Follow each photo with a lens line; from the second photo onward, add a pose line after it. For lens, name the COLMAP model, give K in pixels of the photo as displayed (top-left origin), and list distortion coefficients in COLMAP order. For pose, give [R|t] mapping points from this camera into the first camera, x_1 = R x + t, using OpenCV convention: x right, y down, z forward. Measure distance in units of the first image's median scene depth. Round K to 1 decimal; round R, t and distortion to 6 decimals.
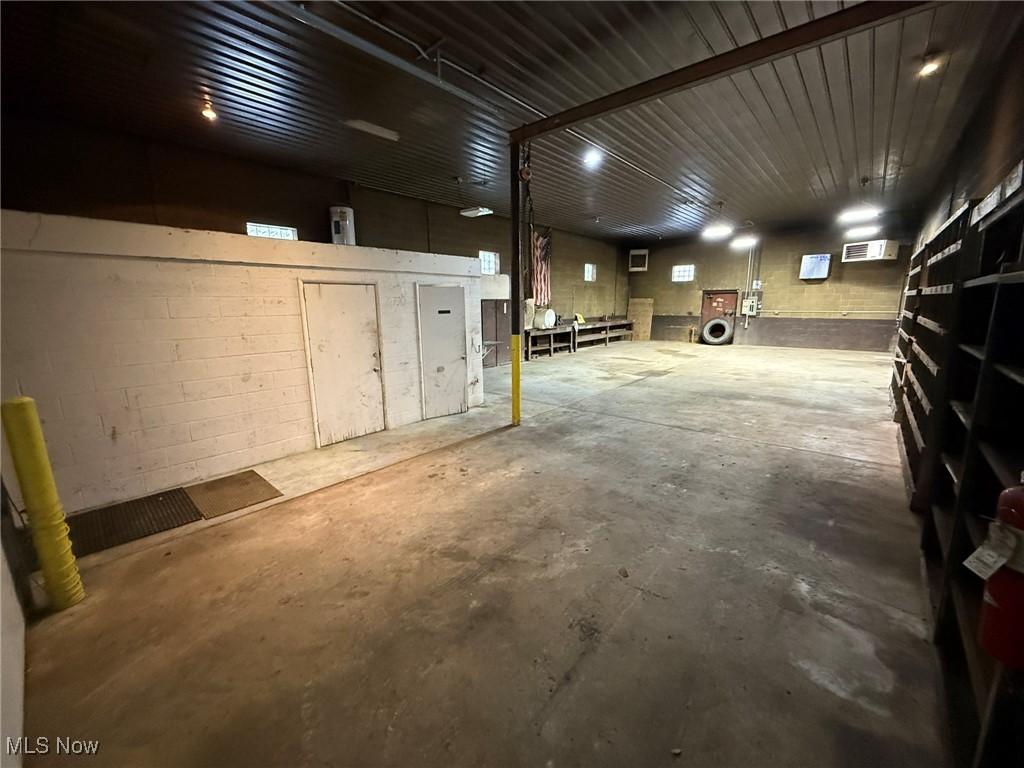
lens RADIAL K [[407.6, 0, 511.9], [0, 407.6, 377.0], [0, 0, 1]] dist [-0.001264, 0.000232]
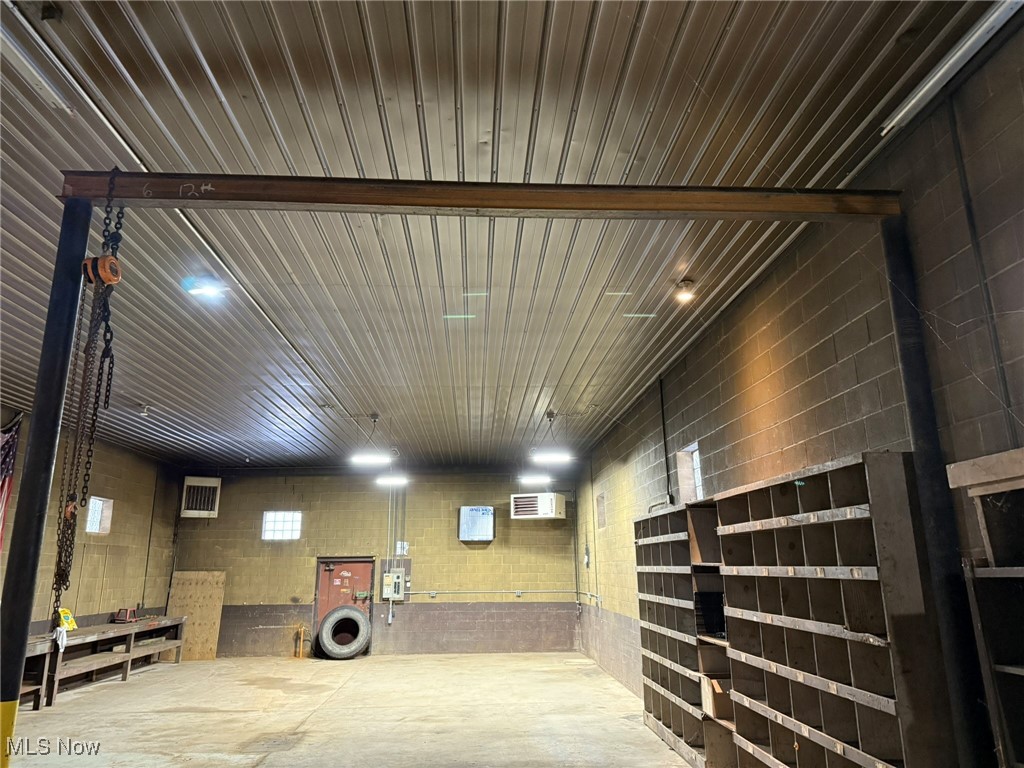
lens RADIAL K [[720.7, 0, 512.6], [0, 720.7, 375.6], [0, 0, 1]] dist [0.030013, -0.028096]
pose [[0.733799, 0.178445, 0.655512, -0.037051], [0.125360, 0.912752, -0.388803, -0.019780], [-0.667700, 0.367479, 0.647407, 0.086212]]
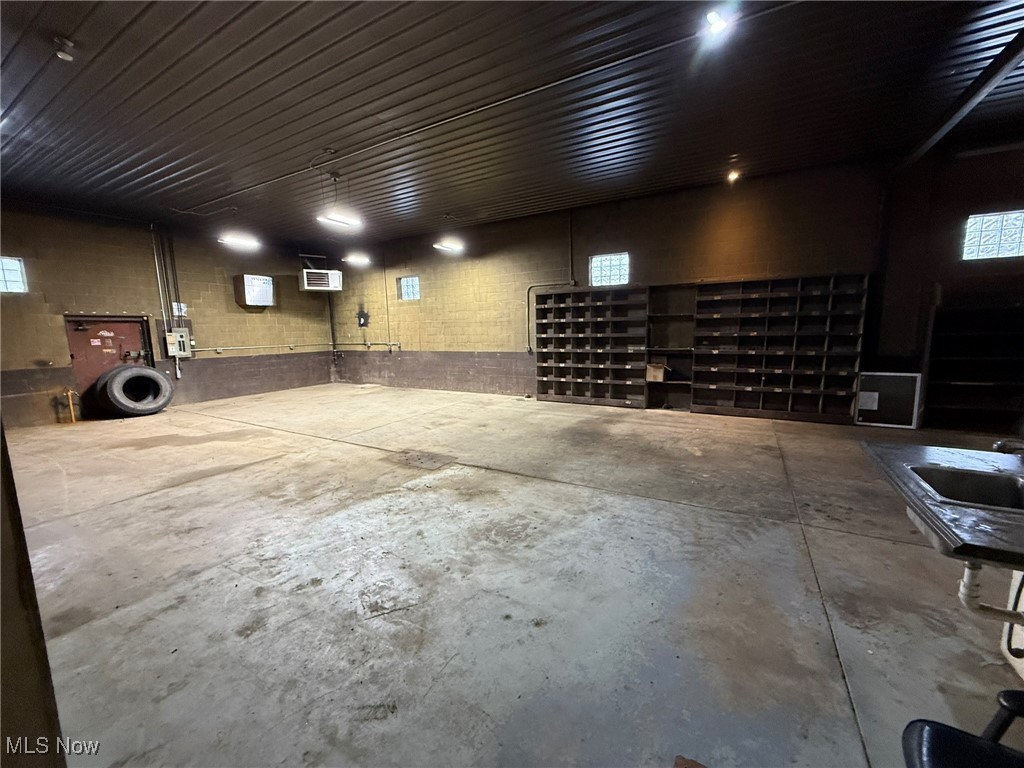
lens RADIAL K [[407.6, 0, 505.0], [0, 407.6, 381.6], [0, 0, 1]] dist [-0.001264, 0.000232]
pose [[-0.180333, -0.112508, 0.977150, -0.124413], [0.201477, 0.968147, 0.148654, -0.108900], [-0.962750, 0.223681, -0.151921, 0.627463]]
